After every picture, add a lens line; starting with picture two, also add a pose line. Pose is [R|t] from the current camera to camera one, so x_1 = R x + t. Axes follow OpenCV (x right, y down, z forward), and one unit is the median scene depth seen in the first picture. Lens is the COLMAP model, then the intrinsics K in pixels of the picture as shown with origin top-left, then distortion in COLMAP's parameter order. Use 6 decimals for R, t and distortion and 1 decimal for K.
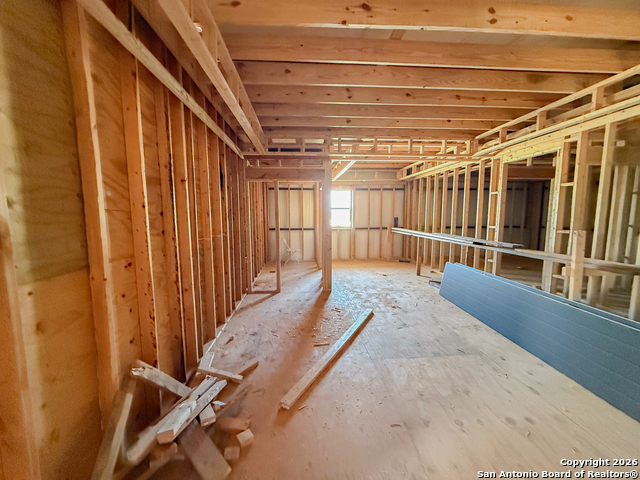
lens RADIAL K [[253.4, 0, 317.0], [0, 253.4, 238.9], [0, 0, 1]] dist [0.002119, -0.000209]
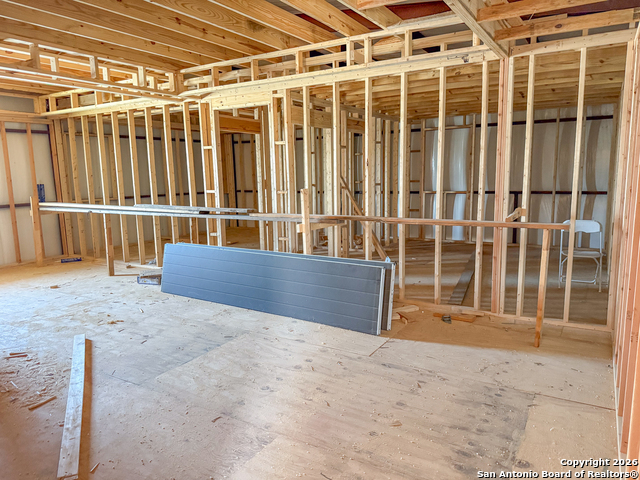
lens RADIAL K [[452.4, 0, 320.9], [0, 452.4, 240.6], [0, 0, 1]] dist [-0.040429, -0.005767]
pose [[0.572769, -0.128314, 0.809612, -0.276157], [0.093586, 0.991451, 0.090926, 0.010865], [-0.814357, 0.023689, 0.579880, -0.082049]]
